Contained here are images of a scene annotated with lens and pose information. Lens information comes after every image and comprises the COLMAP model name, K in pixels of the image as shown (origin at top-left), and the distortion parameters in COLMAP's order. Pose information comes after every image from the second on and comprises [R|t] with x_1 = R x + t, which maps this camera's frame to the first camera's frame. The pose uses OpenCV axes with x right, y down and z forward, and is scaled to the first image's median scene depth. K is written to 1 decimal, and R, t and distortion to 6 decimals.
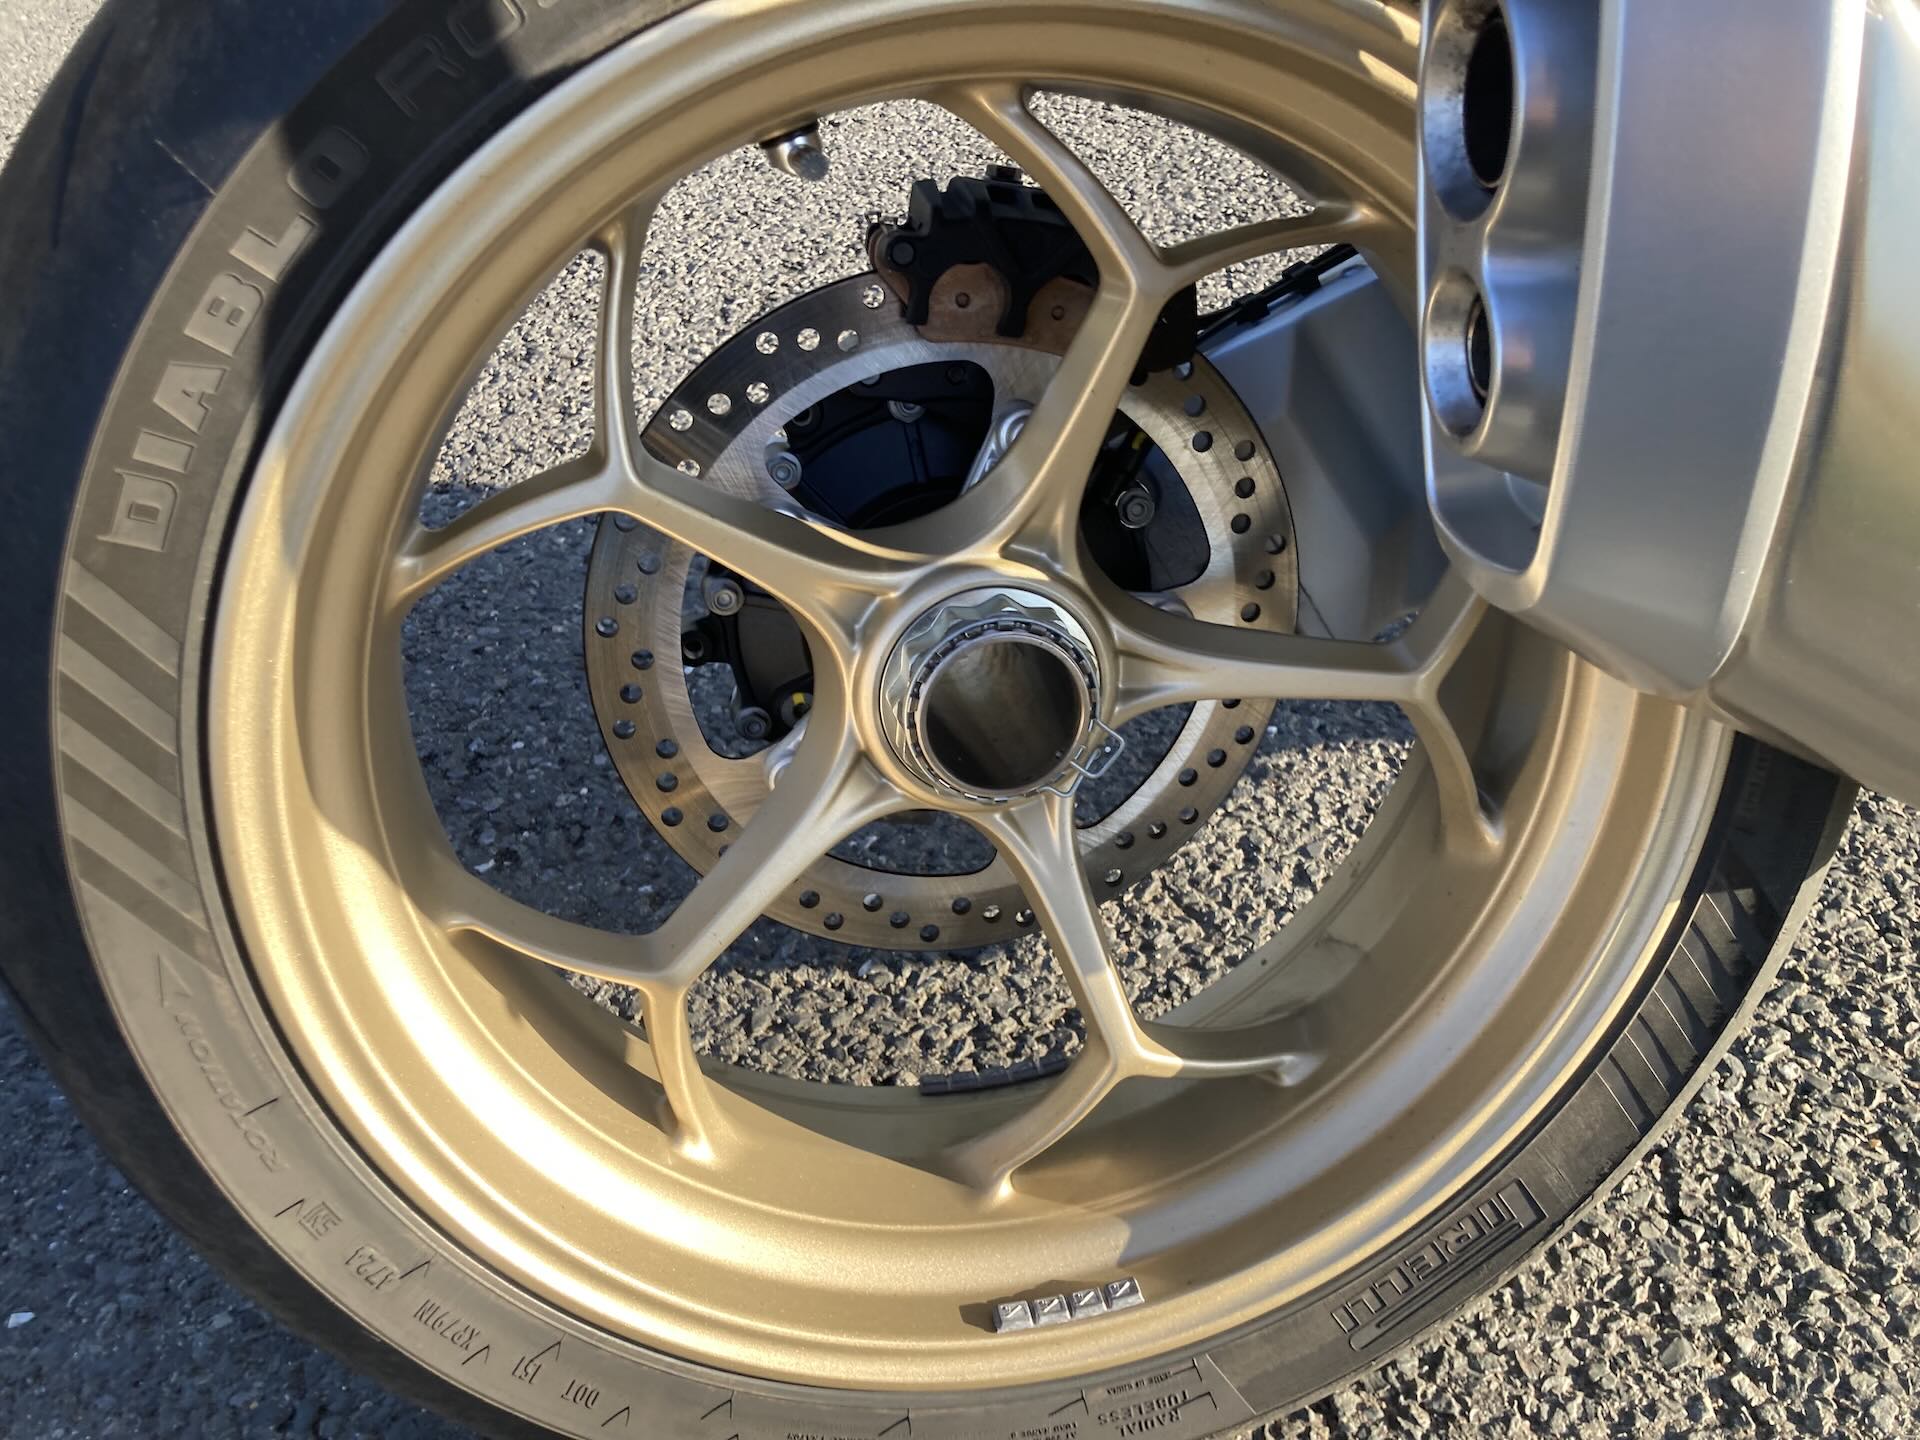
lens RADIAL K [[1577.2, 0, 997.4], [0, 1577.2, 744.8], [0, 0, 1]] dist [0.042282, -0.044426]
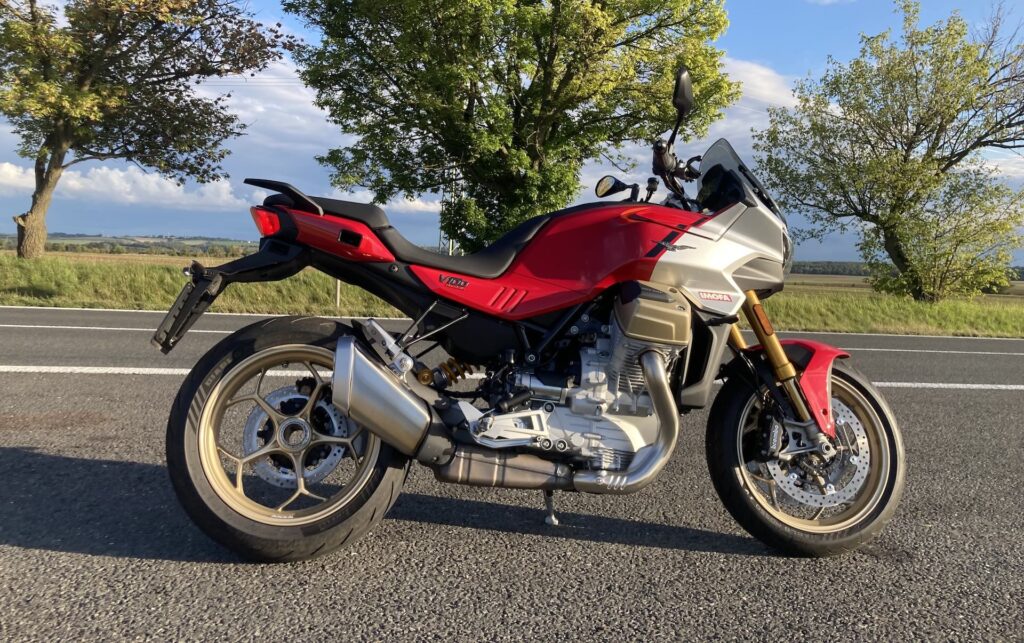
lens RADIAL K [[837.6, 0, 510.8], [0, 837.6, 241.8], [0, 0, 1]] dist [0.022547, 0.003140]
pose [[0.992623, 0.107372, -0.056312, 0.976426], [-0.118257, 0.754980, -0.644997, 1.477438], [-0.026740, 0.646898, 0.762108, -2.293038]]
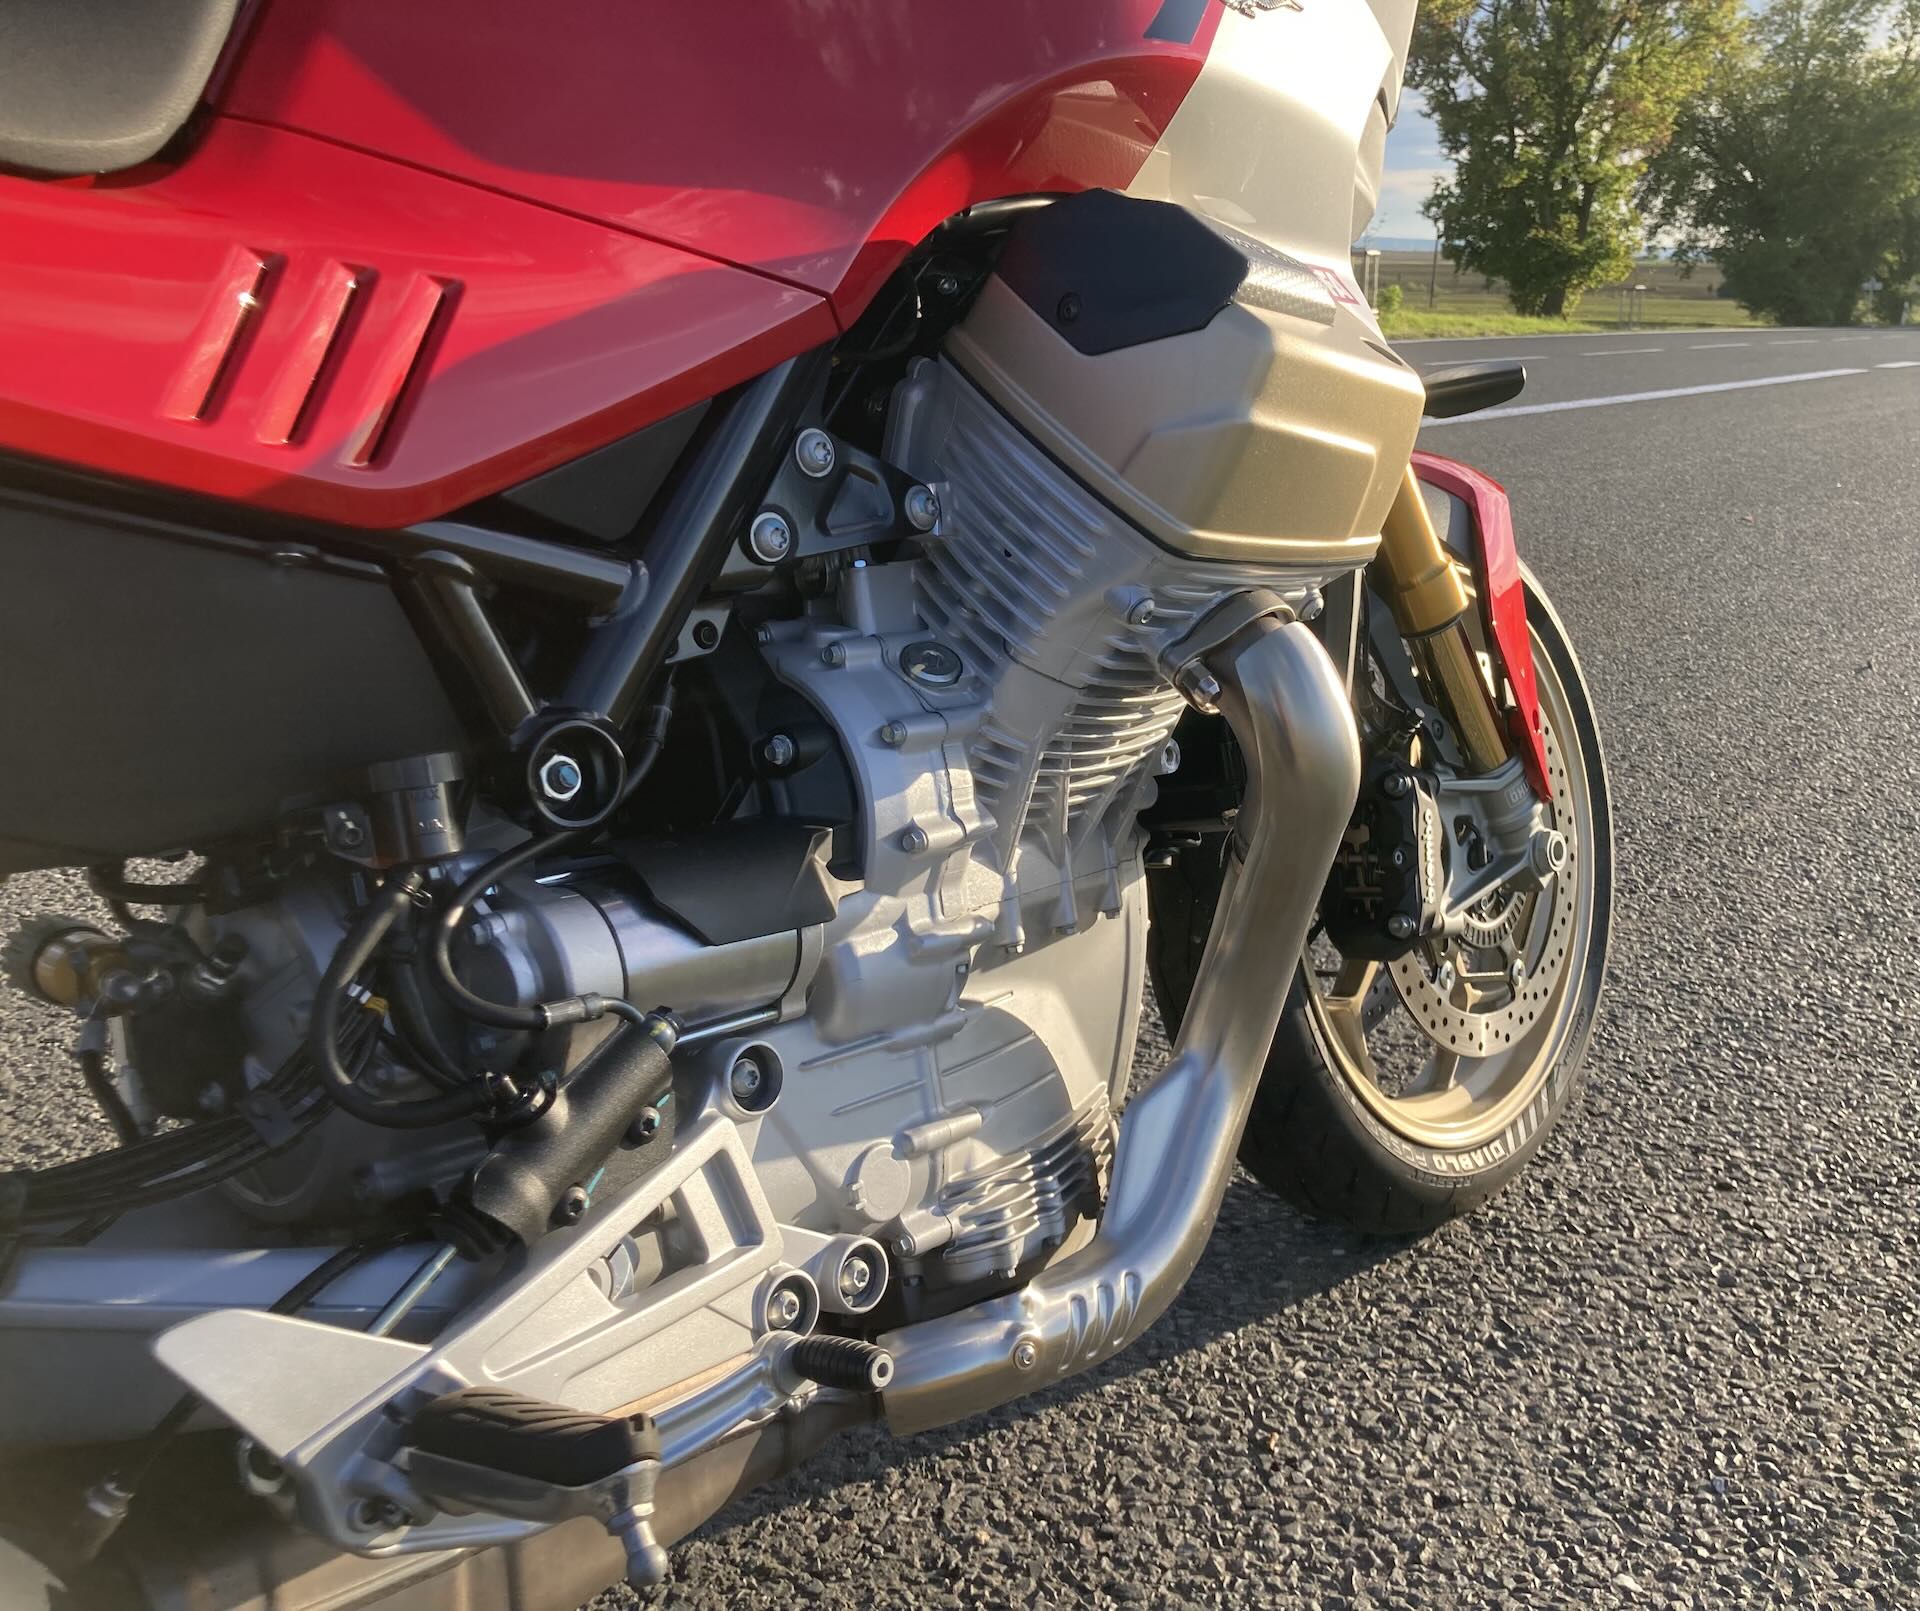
lens RADIAL K [[1783.5, 0, 1097.3], [0, 1783.5, 801.2], [0, 0, 1]] dist [0.023704, 0.000000]
pose [[0.756125, -0.100964, 0.646592, 0.478478], [0.345449, 0.900737, -0.263320, -0.021173], [-0.555824, 0.422468, 0.715948, -0.238222]]
